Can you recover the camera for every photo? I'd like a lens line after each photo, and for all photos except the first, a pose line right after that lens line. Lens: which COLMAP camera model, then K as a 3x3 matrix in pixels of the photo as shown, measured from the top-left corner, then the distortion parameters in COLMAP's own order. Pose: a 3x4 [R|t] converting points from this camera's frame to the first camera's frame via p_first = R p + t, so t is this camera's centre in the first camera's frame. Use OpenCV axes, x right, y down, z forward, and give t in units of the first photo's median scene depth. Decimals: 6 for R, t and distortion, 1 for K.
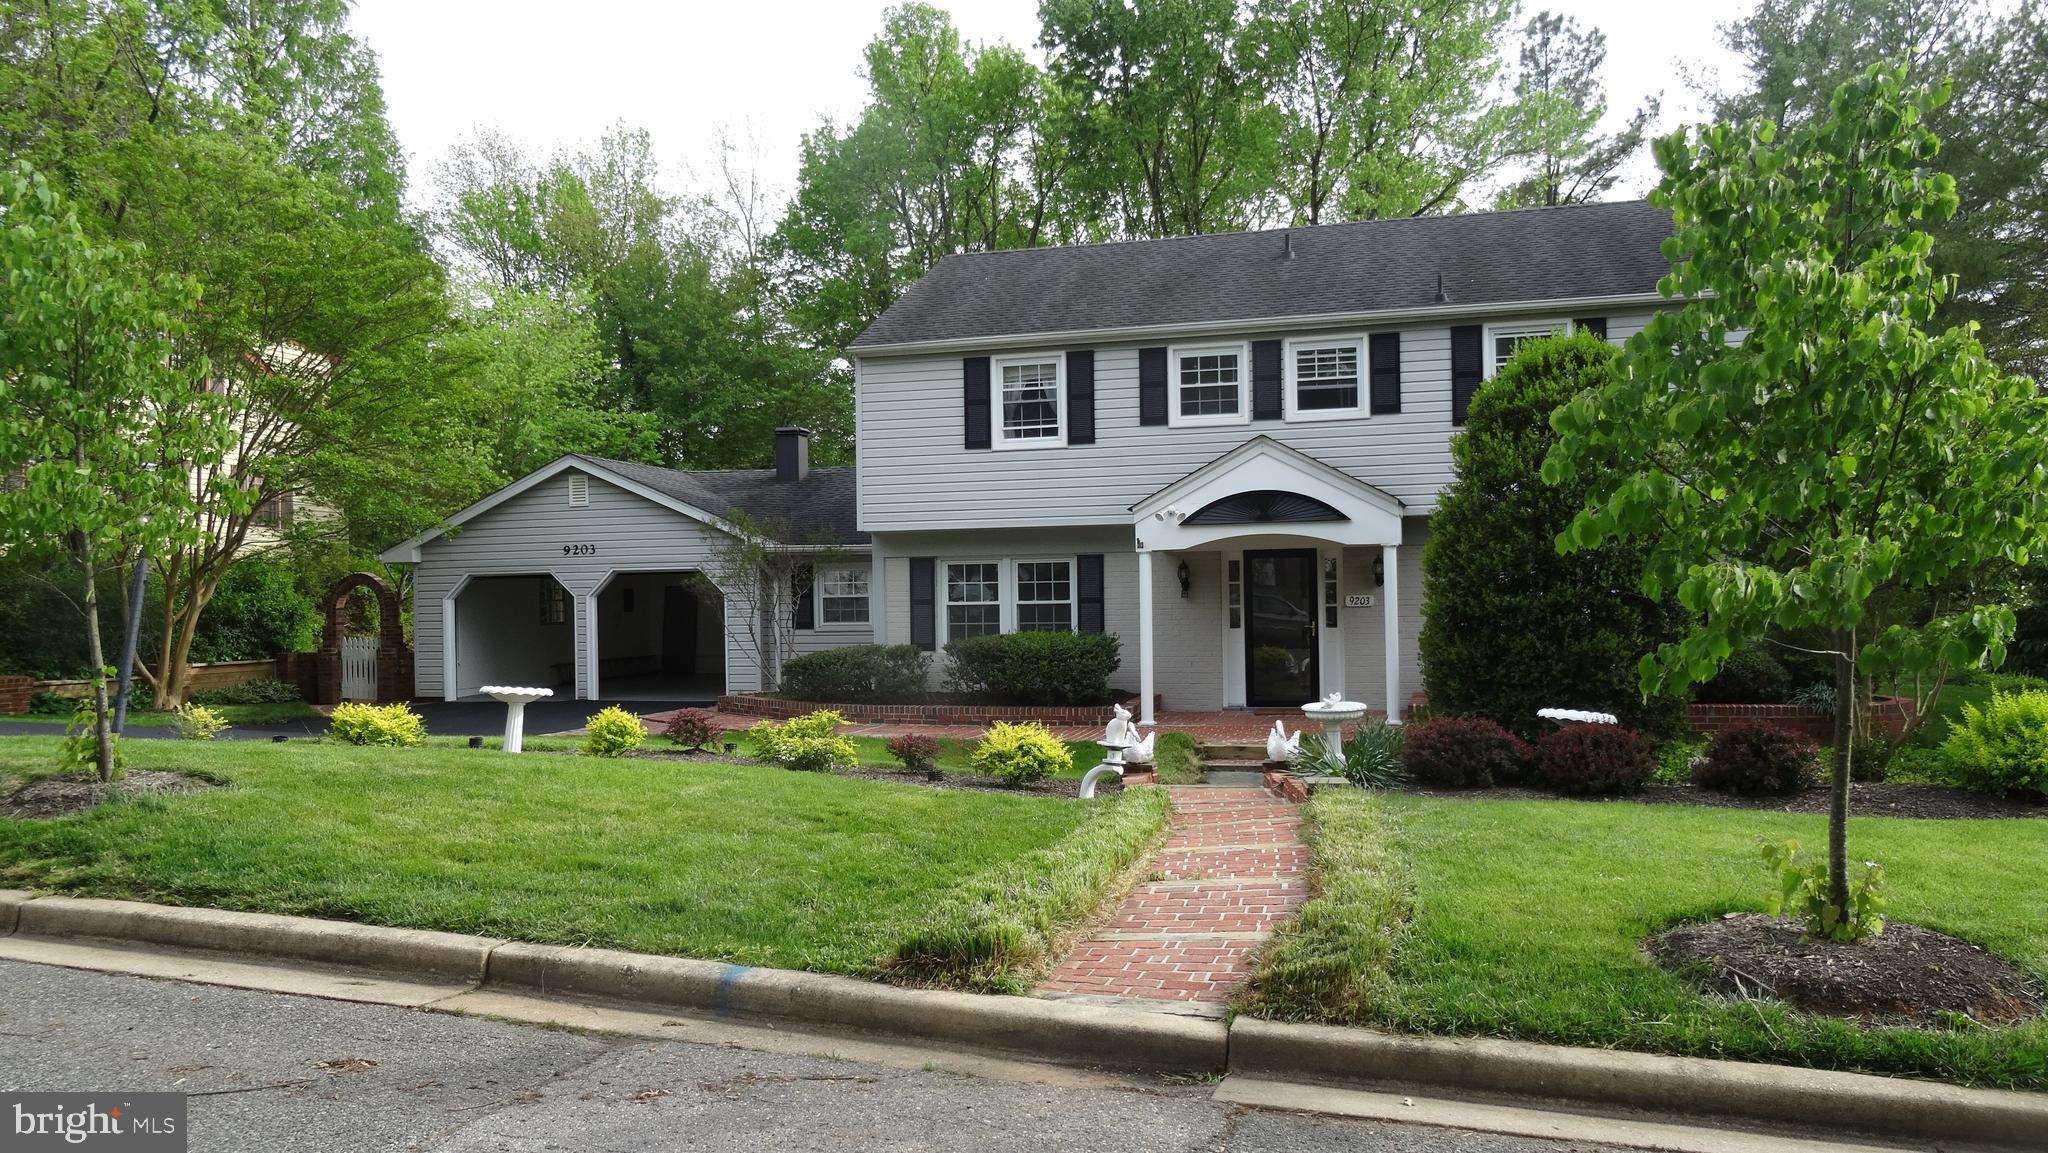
lens RADIAL K [[1461.6, 0, 1020.8], [0, 1461.6, 587.2], [0, 0, 1]] dist [-0.004134, 0.009262]
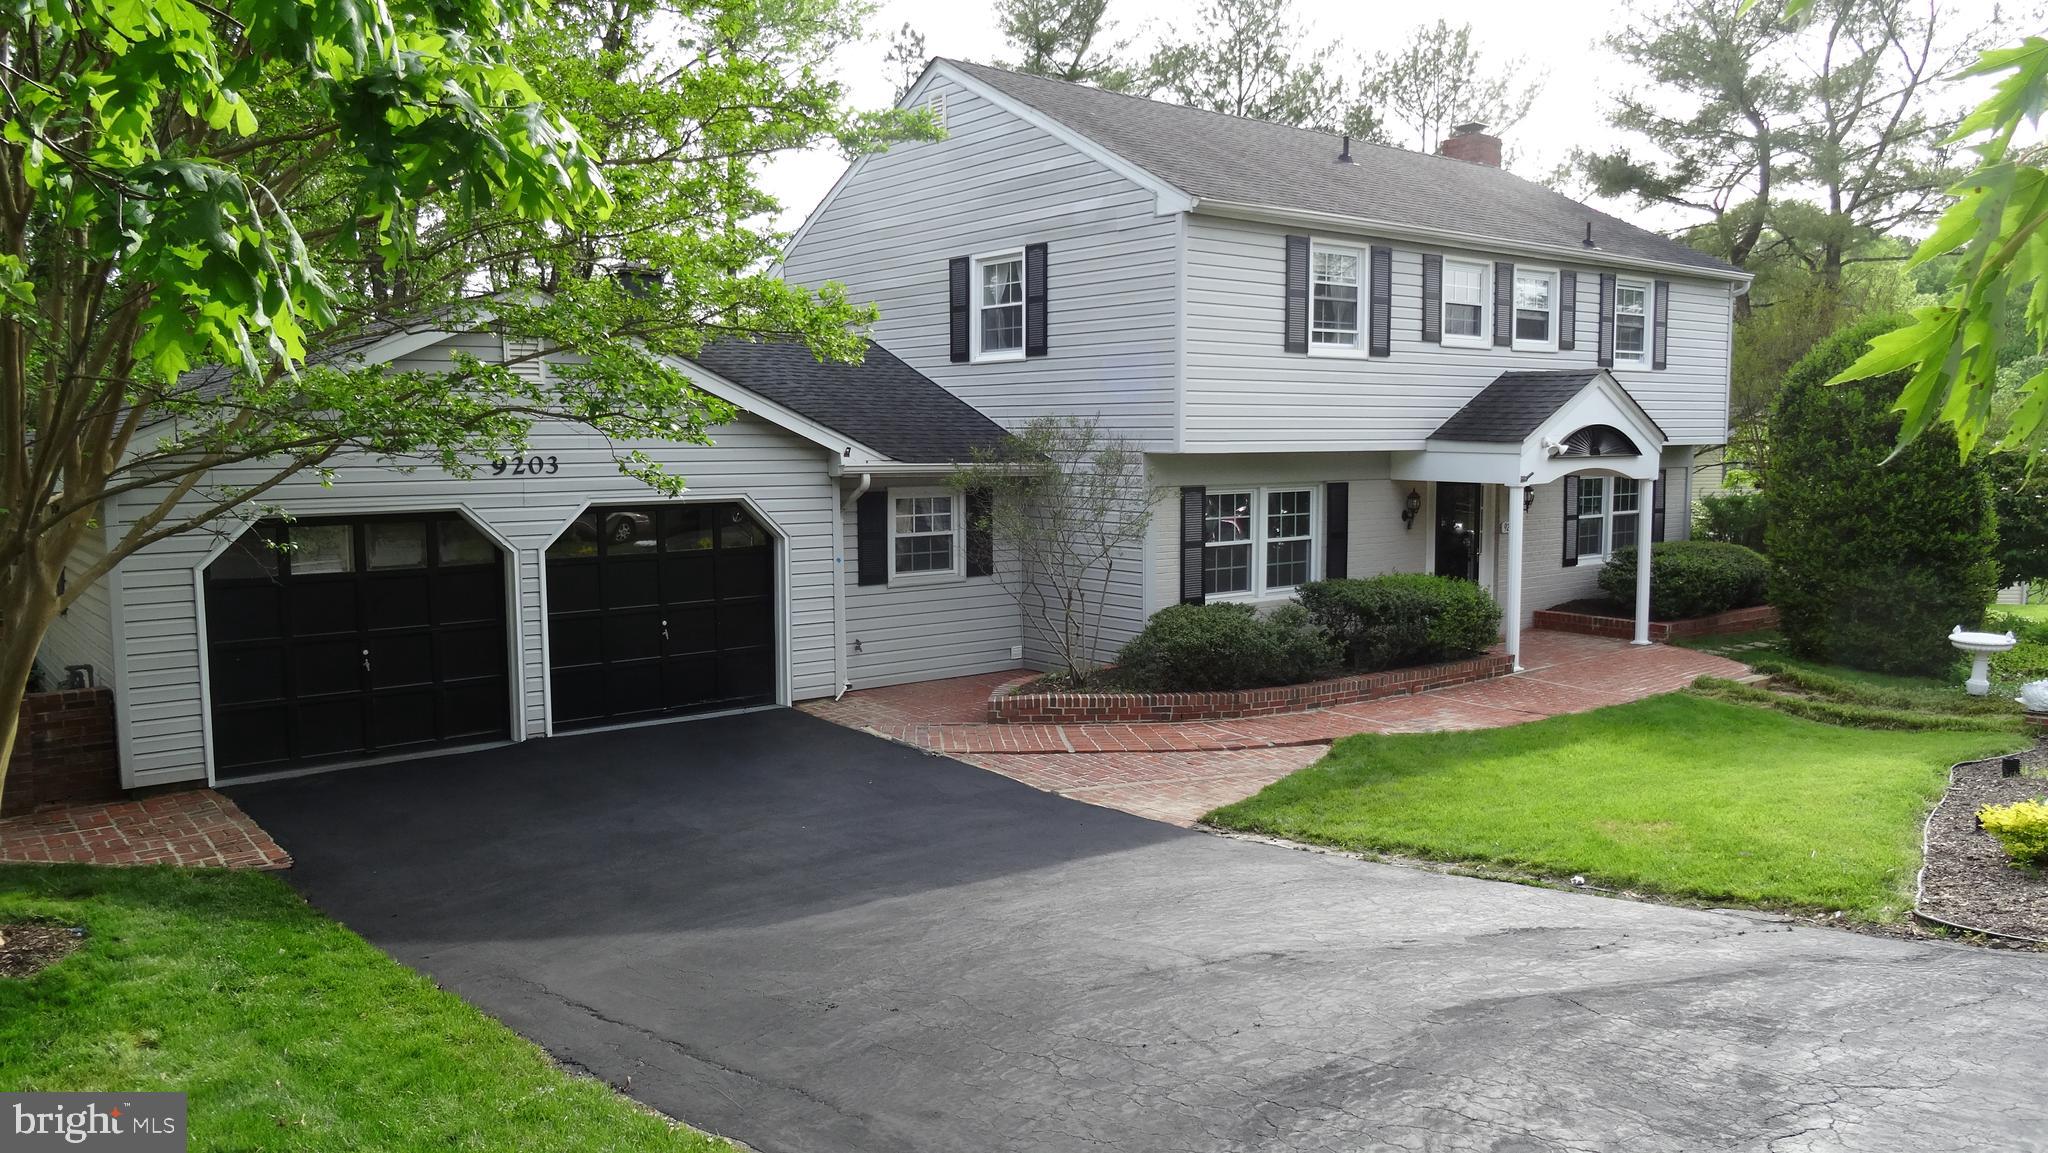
lens RADIAL K [[1461.6, 0, 1028.1], [0, 1461.6, 580.3], [0, 0, 1]] dist [-0.004134, 0.009262]
pose [[0.567406, -0.068809, 0.820558, -0.792058], [-0.008571, 0.995955, 0.089444, -0.041241], [-0.823394, -0.057784, 0.564521, 0.673497]]
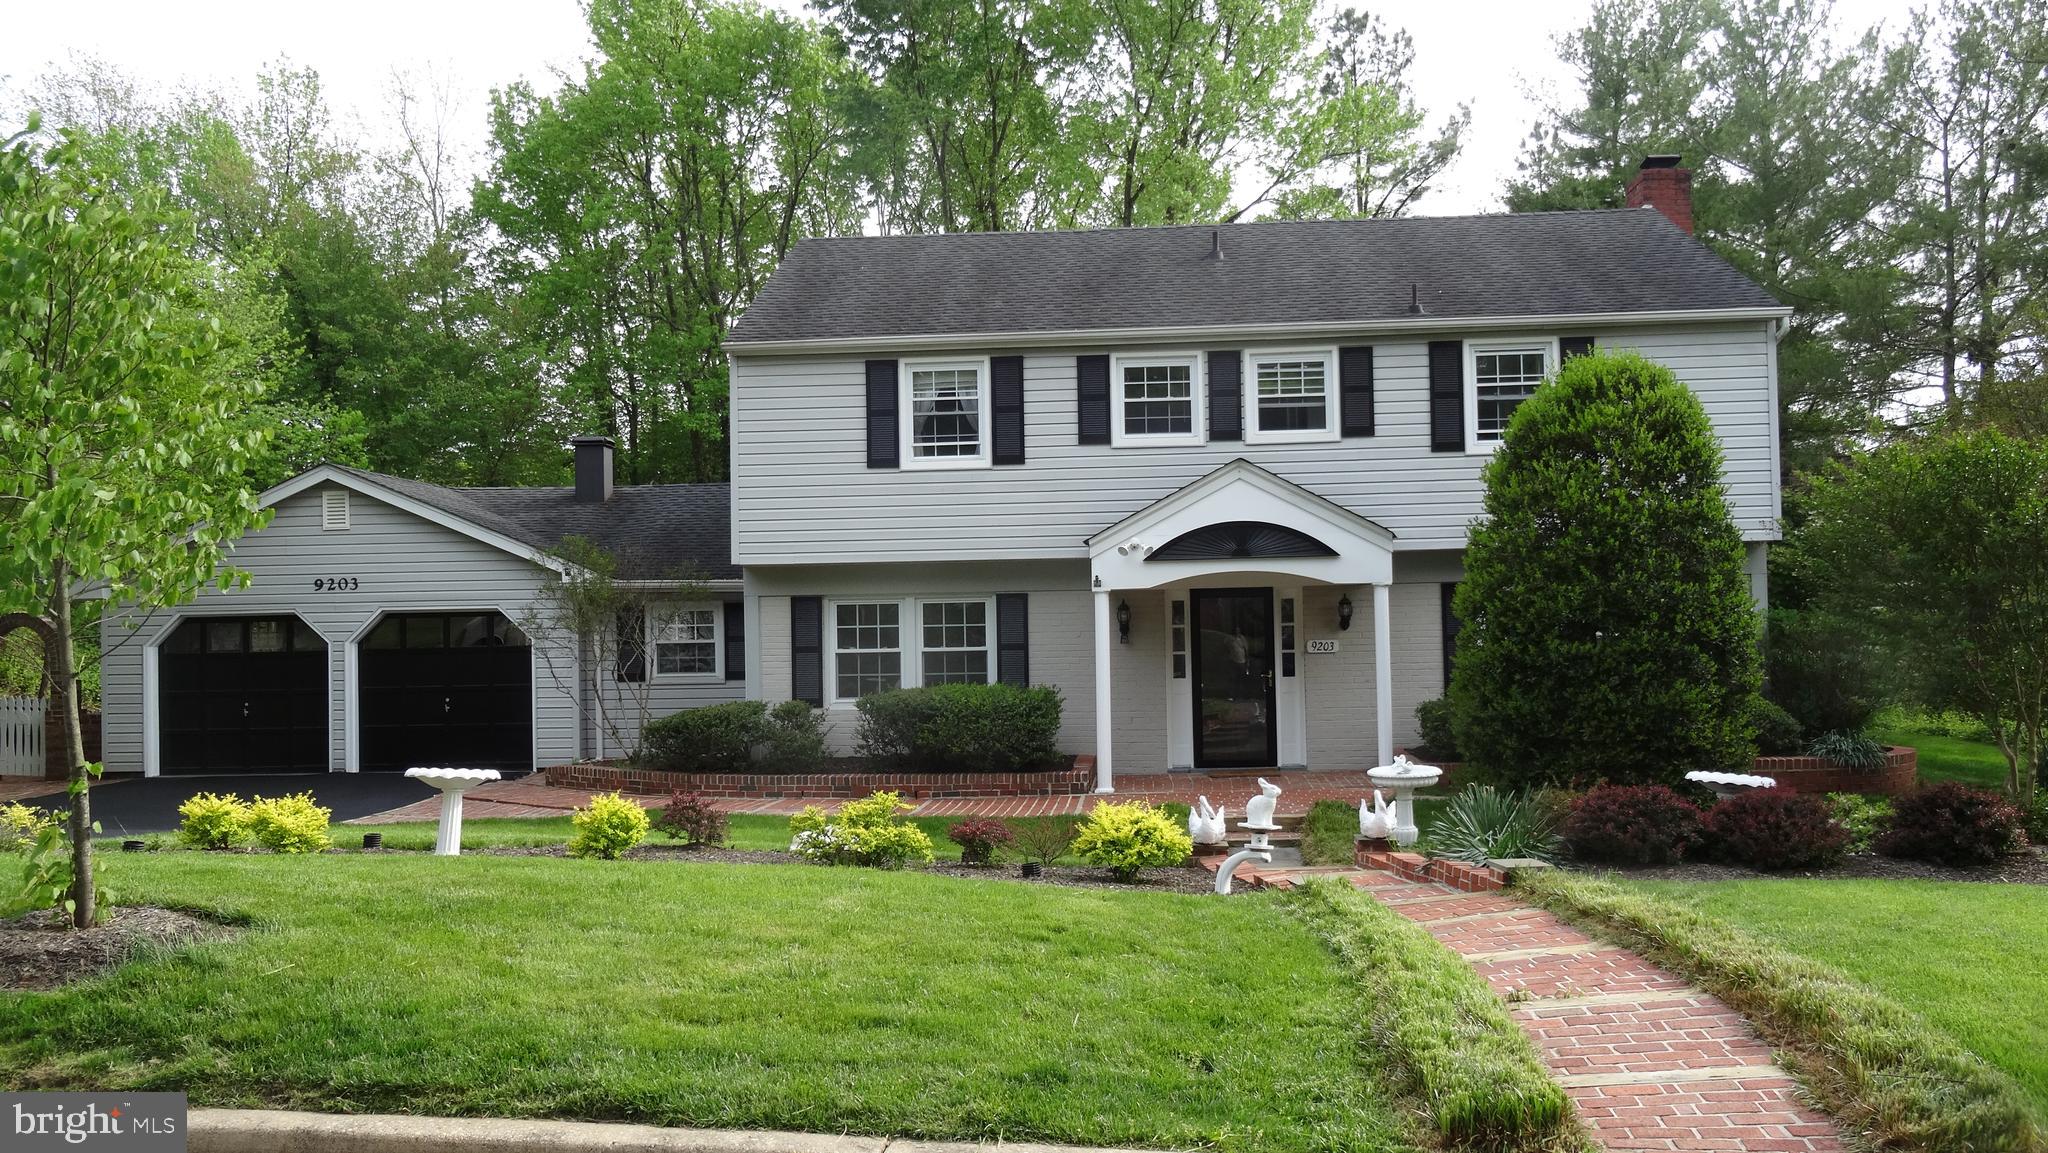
lens RADIAL K [[1647.6, 0, 1025.0], [0, 1647.6, 574.3], [0, 0, 1]] dist [0.010292, -0.010043]
pose [[0.979548, 0.004071, 0.201167, -0.142667], [0.001883, 0.999566, -0.029397, -0.005006], [-0.201199, 0.029175, 0.979116, 0.053530]]
